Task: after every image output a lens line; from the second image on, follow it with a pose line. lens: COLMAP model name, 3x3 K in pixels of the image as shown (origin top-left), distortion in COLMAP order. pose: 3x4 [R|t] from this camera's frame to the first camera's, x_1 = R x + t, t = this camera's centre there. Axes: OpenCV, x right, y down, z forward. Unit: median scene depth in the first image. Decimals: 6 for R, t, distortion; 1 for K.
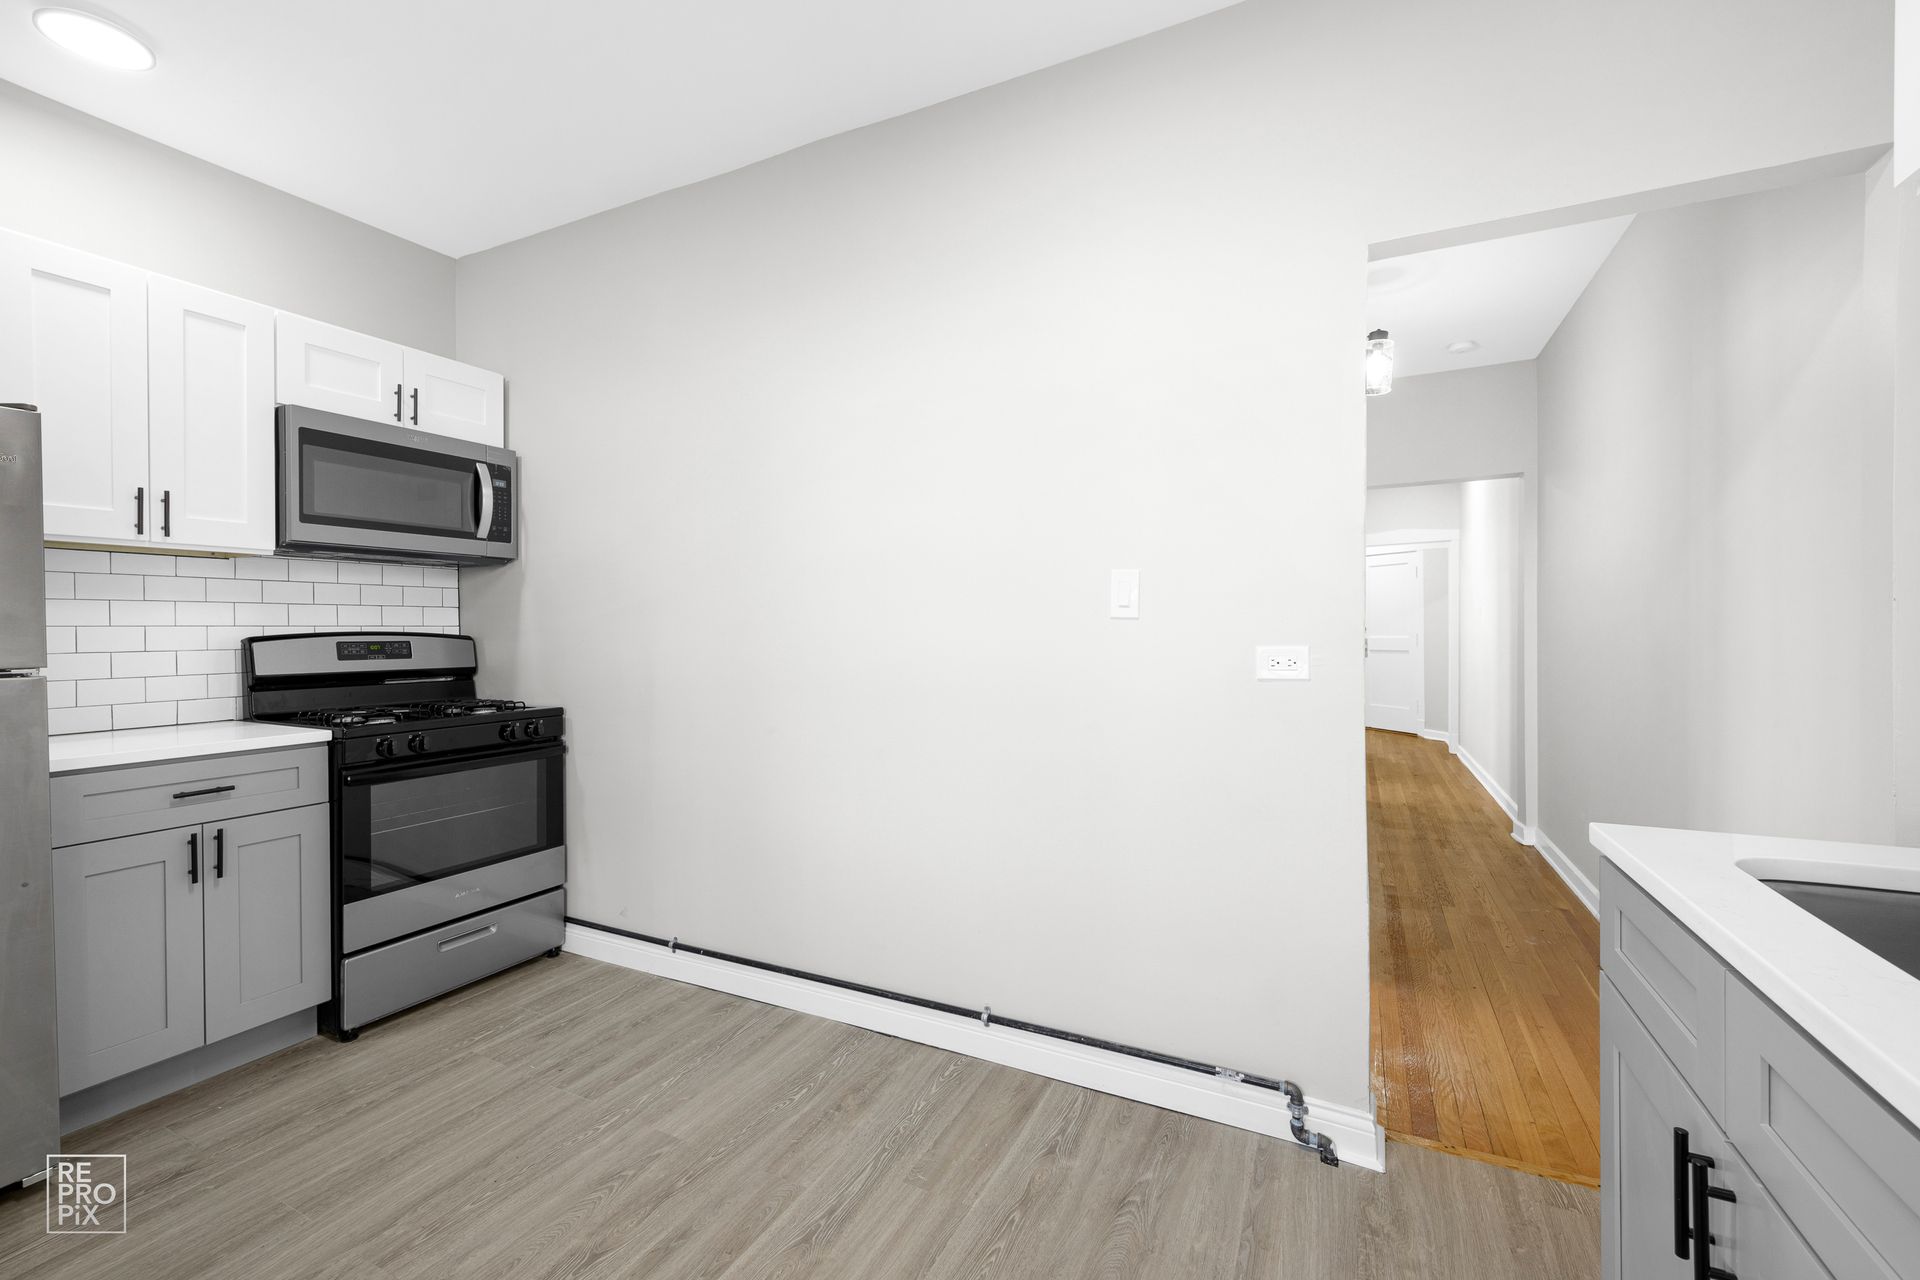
lens RADIAL K [[779.8, 0, 955.4], [0, 779.8, 631.7], [0, 0, 1]] dist [0.001040, 0.000057]
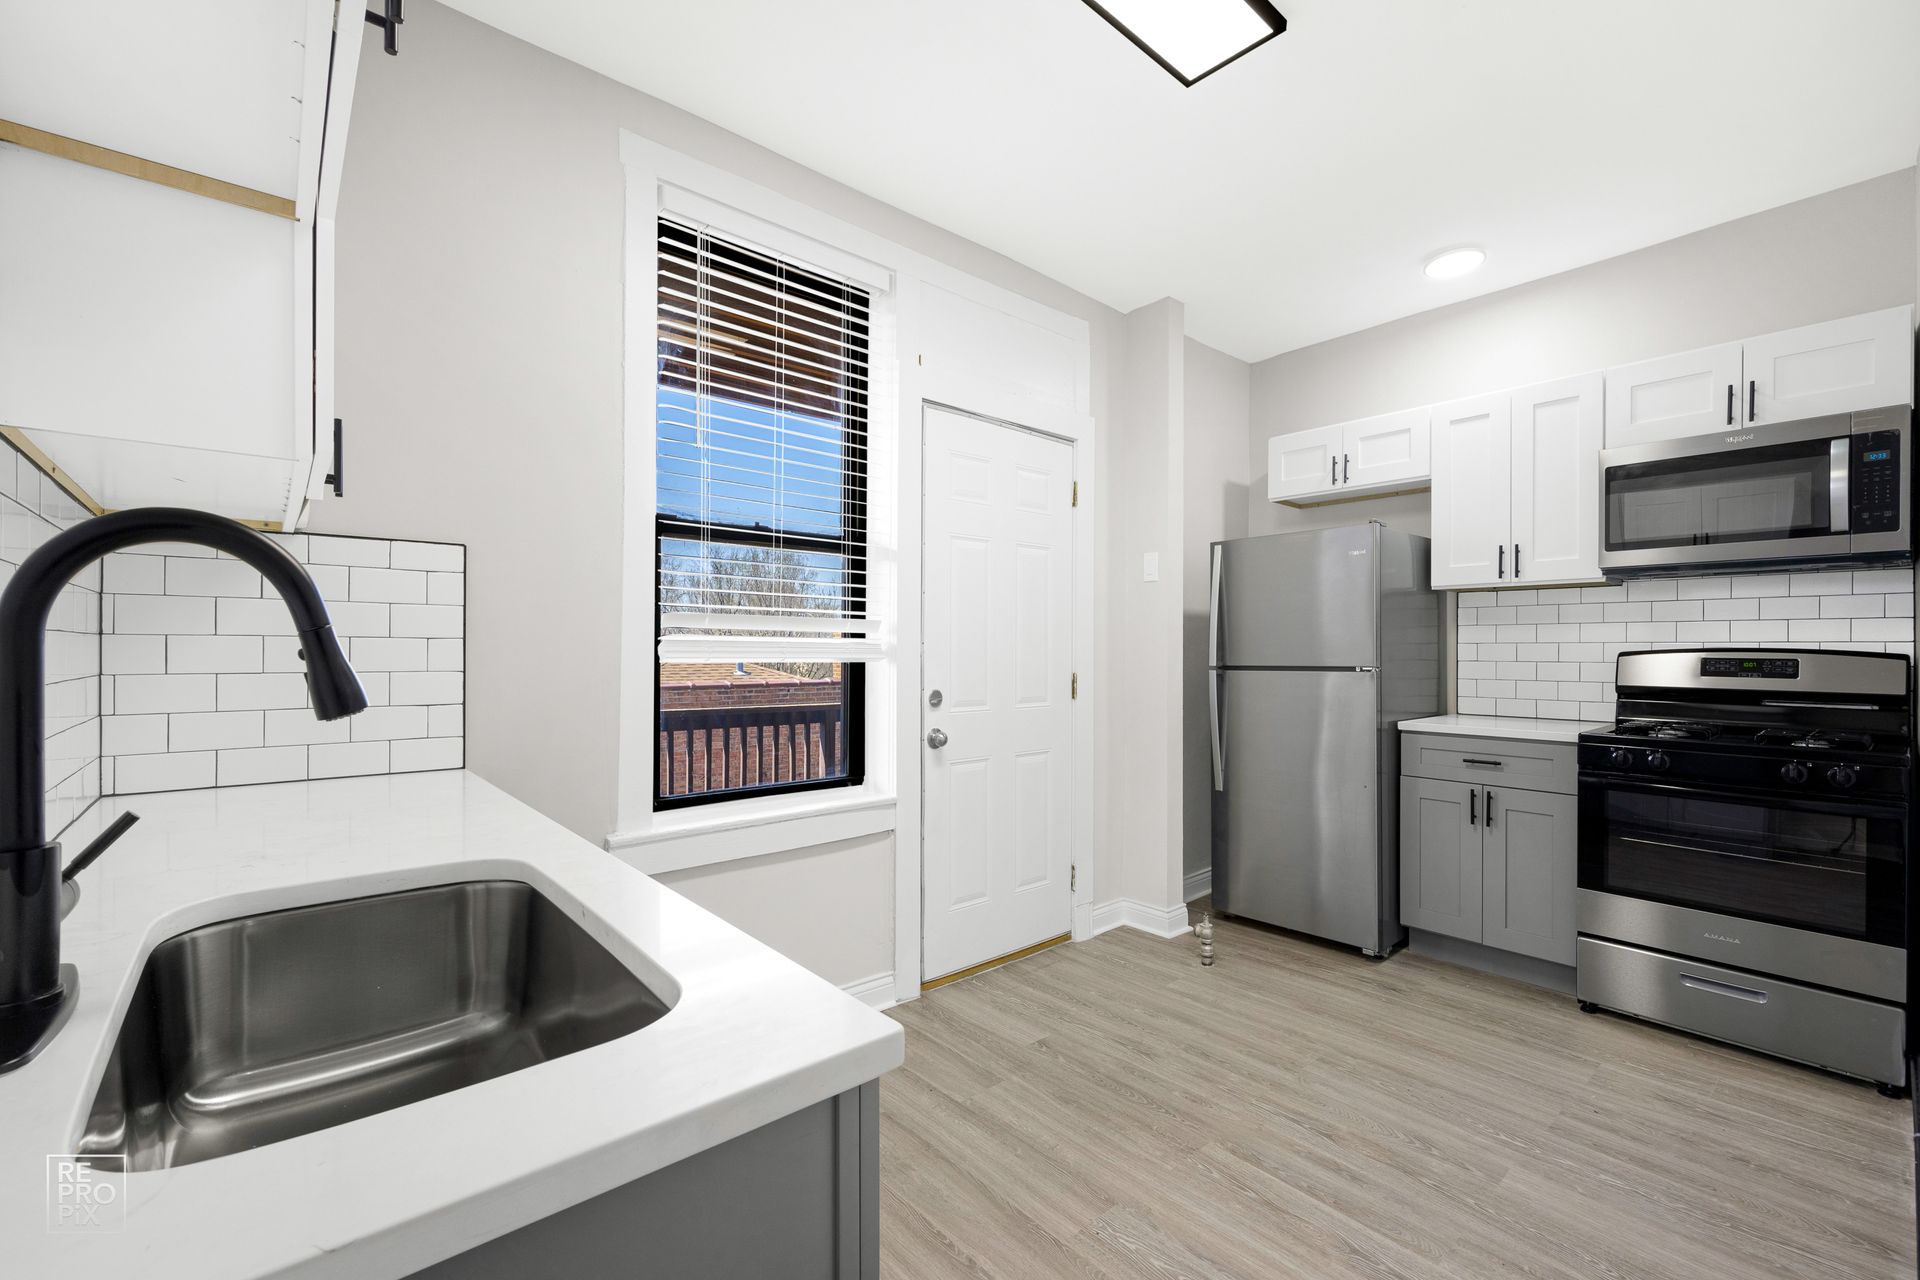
lens RADIAL K [[793.7, 0, 961.7], [0, 793.7, 647.3], [0, 0, 1]] dist [0.002197, 0.000154]
pose [[-0.375879, 0.004296, -0.926659, 0.631802], [-0.004267, 0.999971, 0.006367, -0.003766], [0.926659, 0.006347, -0.375849, 0.606148]]
